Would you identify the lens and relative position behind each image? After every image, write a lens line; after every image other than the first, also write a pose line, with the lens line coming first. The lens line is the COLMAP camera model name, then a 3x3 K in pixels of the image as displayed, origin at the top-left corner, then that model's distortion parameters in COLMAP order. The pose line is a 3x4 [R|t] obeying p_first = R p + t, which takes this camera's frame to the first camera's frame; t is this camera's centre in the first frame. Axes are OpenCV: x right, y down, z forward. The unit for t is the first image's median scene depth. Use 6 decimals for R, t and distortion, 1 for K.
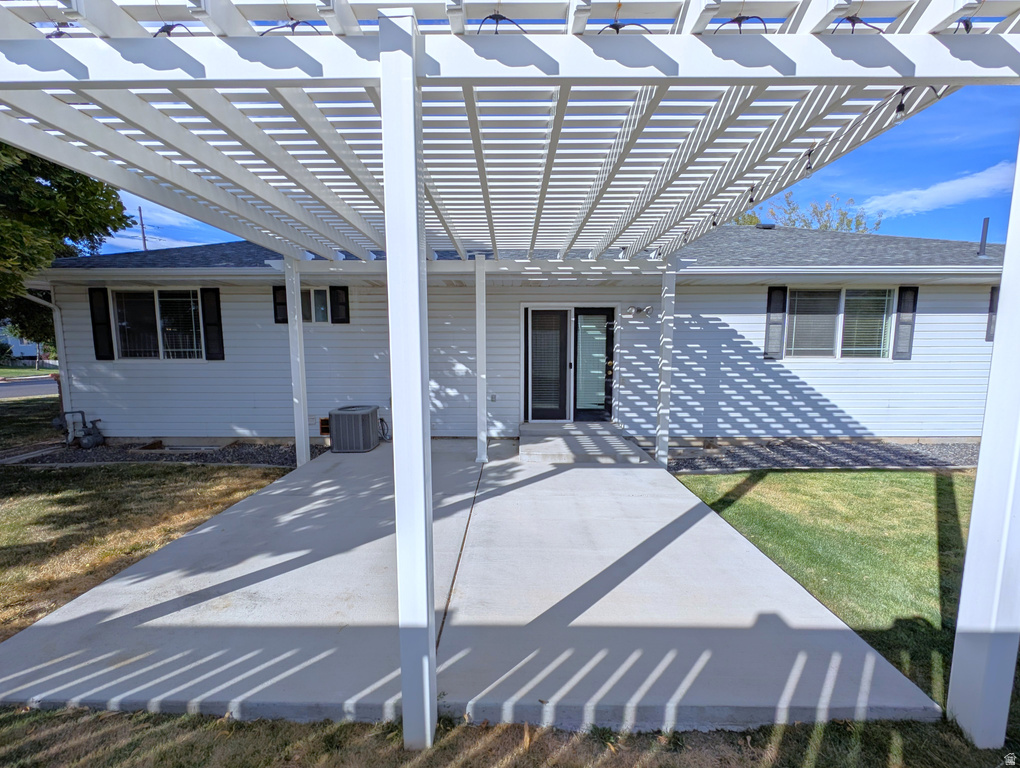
lens RADIAL K [[348.1, 0, 511.3], [0, 348.1, 403.6], [0, 0, 1]] dist [-0.000350, -0.000003]
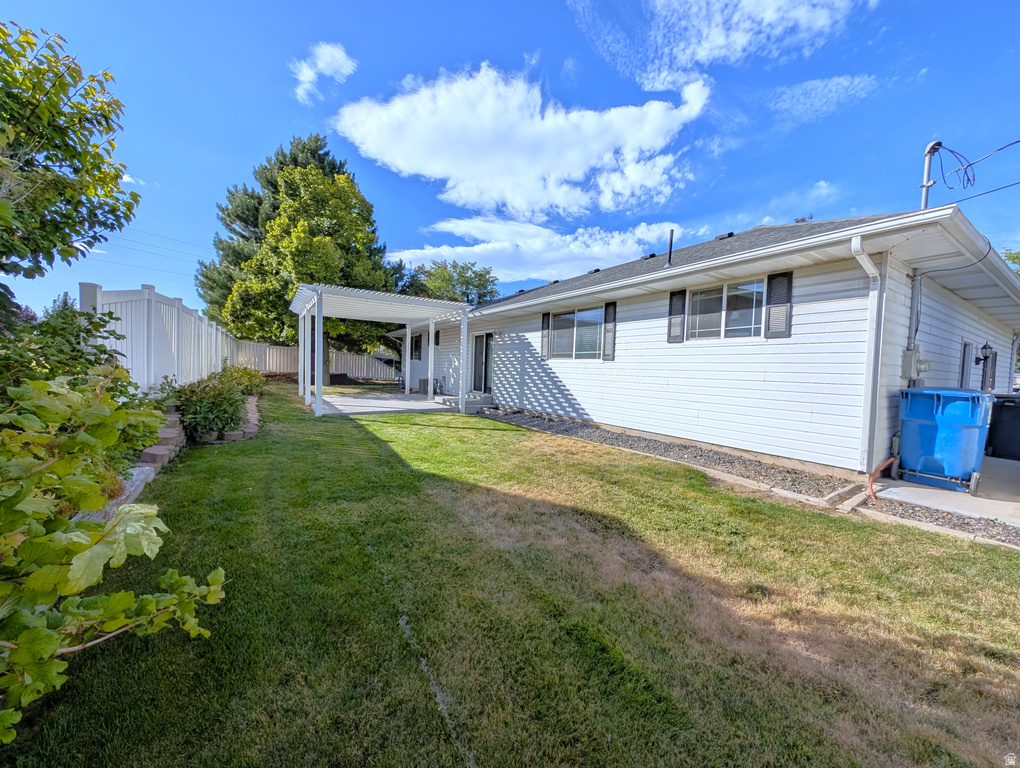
lens RADIAL K [[380.7, 0, 510.0], [0, 380.7, 384.0], [0, 0, 1]] dist [0.000374, 0.000019]
pose [[0.539721, 0.053421, -0.840147, 2.050818], [-0.107353, 0.994204, -0.005748, -0.001247], [0.834971, 0.093294, 0.542328, -0.000839]]
